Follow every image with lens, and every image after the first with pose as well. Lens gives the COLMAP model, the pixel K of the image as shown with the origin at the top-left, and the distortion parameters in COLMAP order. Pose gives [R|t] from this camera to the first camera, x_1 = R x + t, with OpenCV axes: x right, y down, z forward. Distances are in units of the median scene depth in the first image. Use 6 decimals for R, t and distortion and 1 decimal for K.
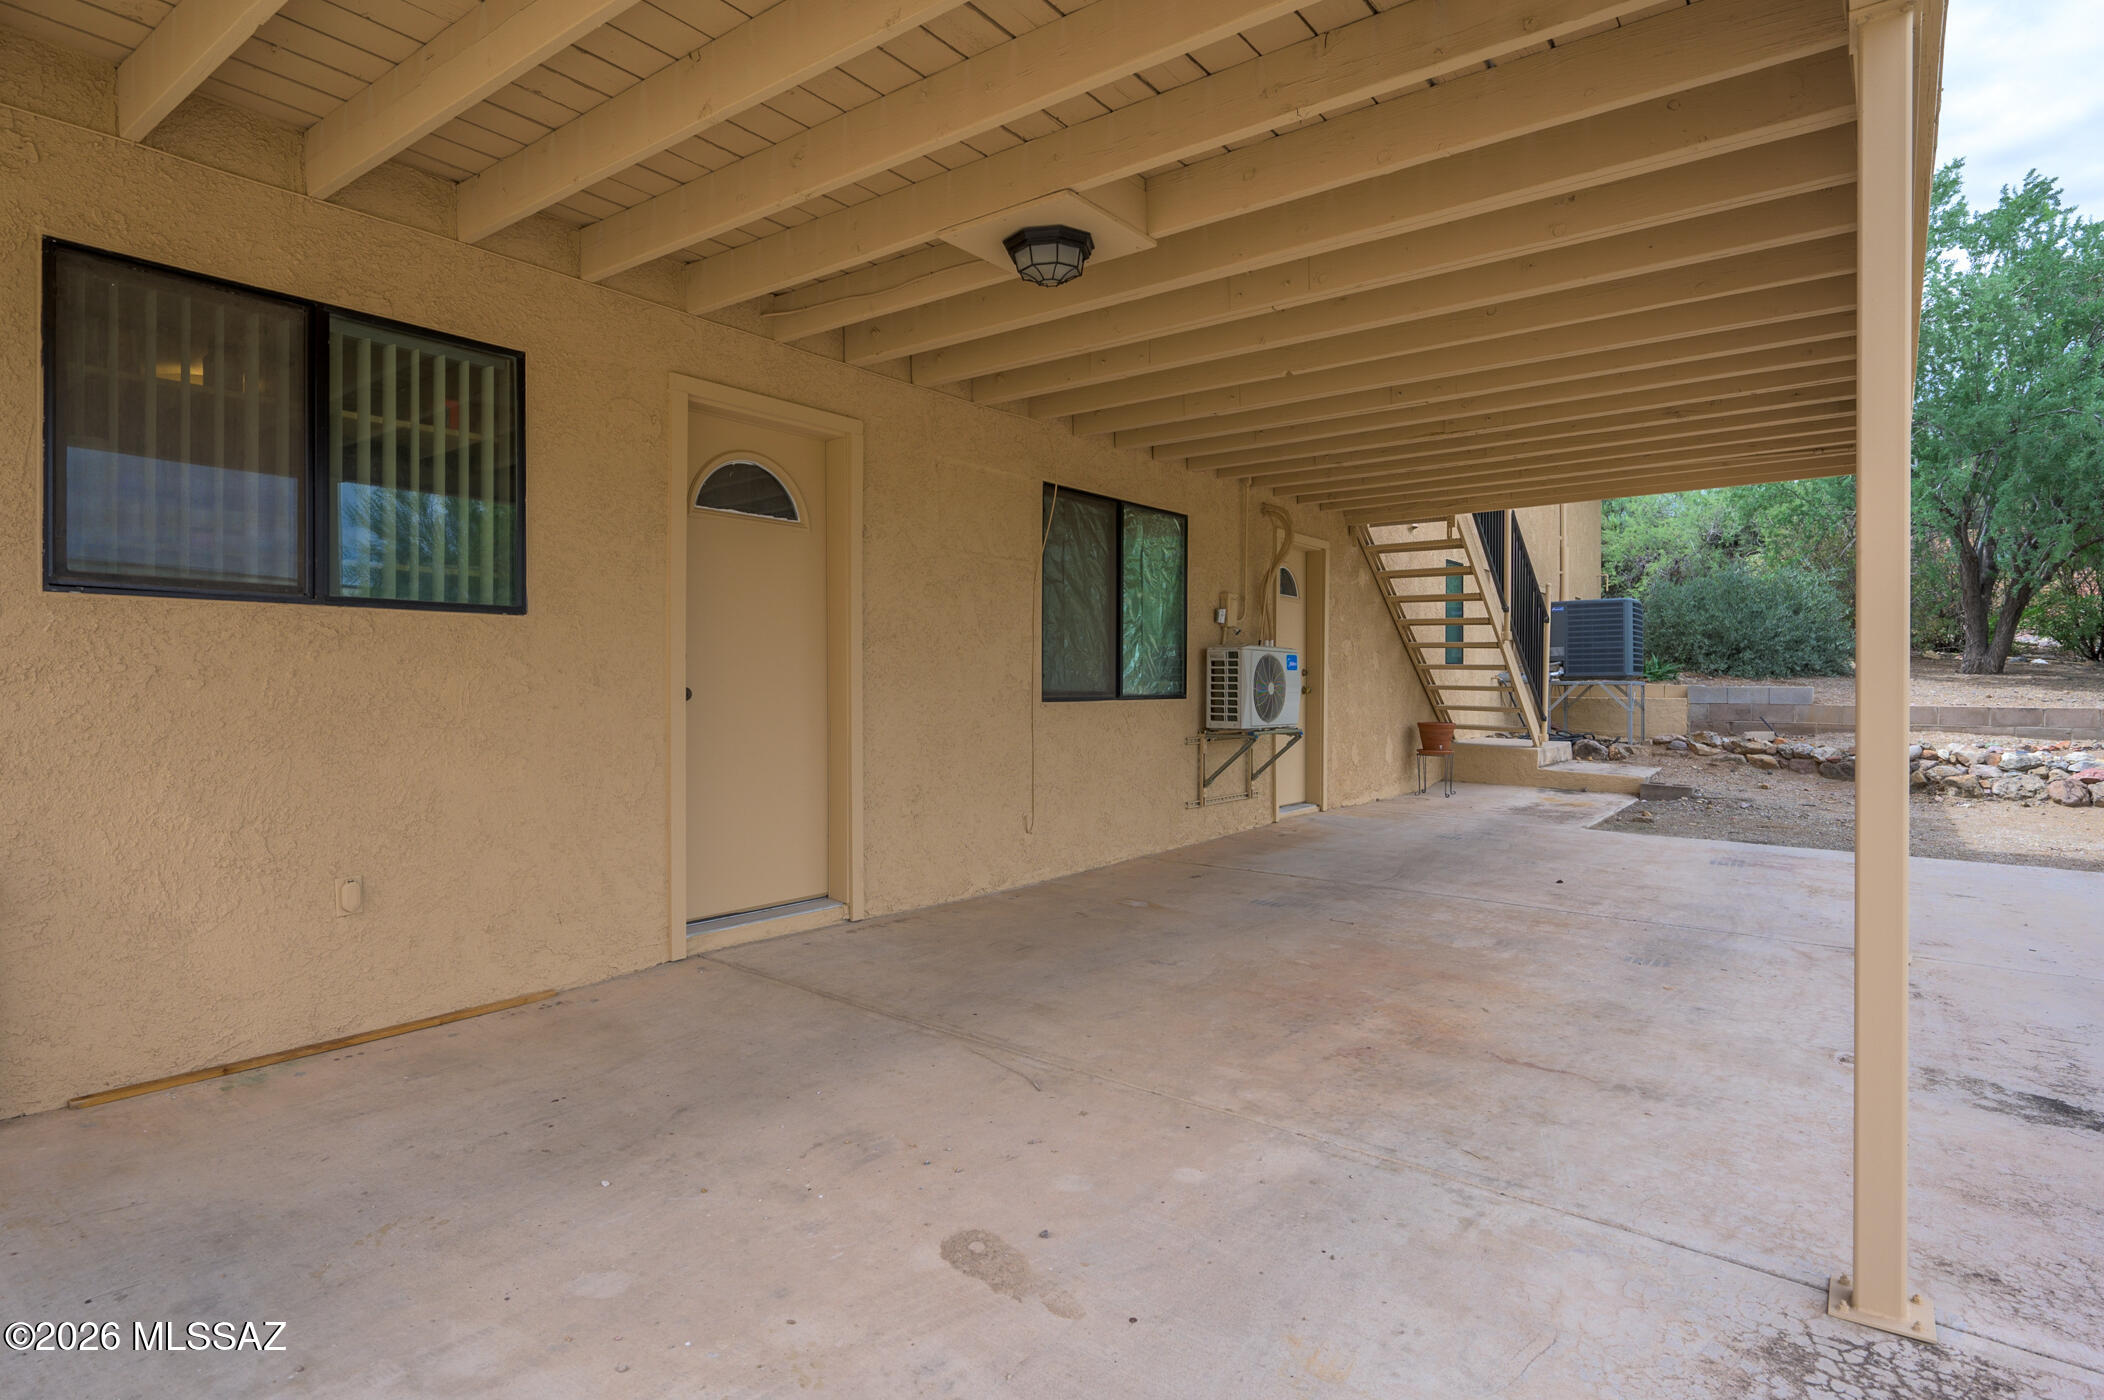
lens RADIAL K [[1032.8, 0, 1052.0], [0, 1032.8, 700.0], [0, 0, 1]] dist [0.001844, 0.000536]
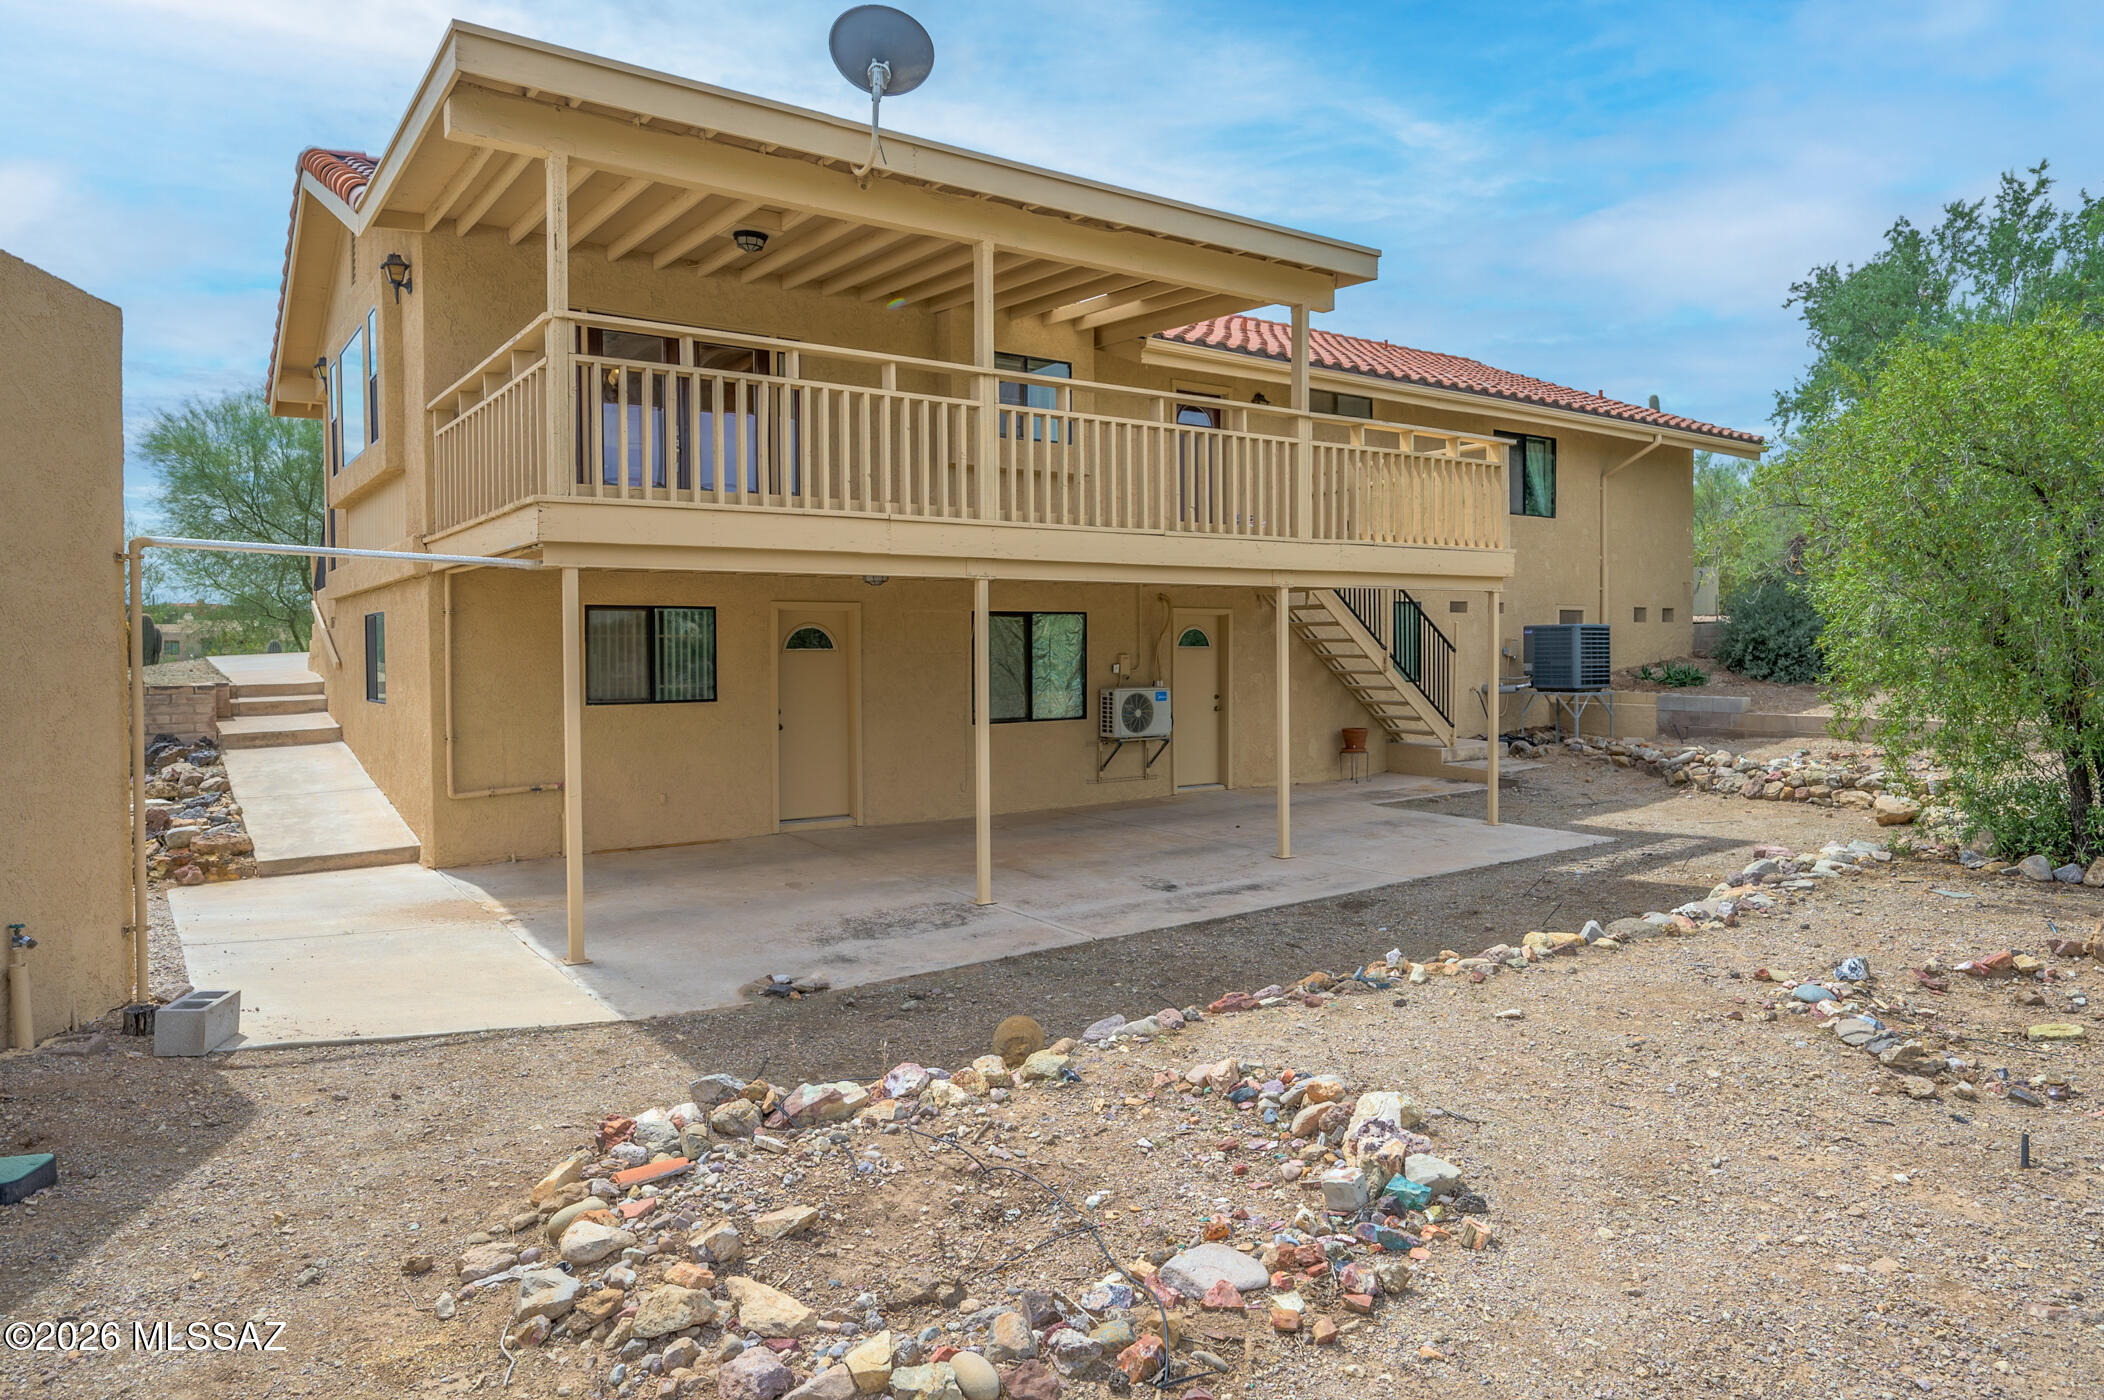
lens RADIAL K [[1320.0, 0, 1052.0], [0, 1320.0, 700.0], [0, 0, 1]] dist [0.000619, -0.000077]
pose [[0.940017, 0.002895, -0.341116, 0.814347], [0.008156, 0.999487, 0.030959, -0.100461], [0.341031, -0.031884, 0.939511, -1.064564]]
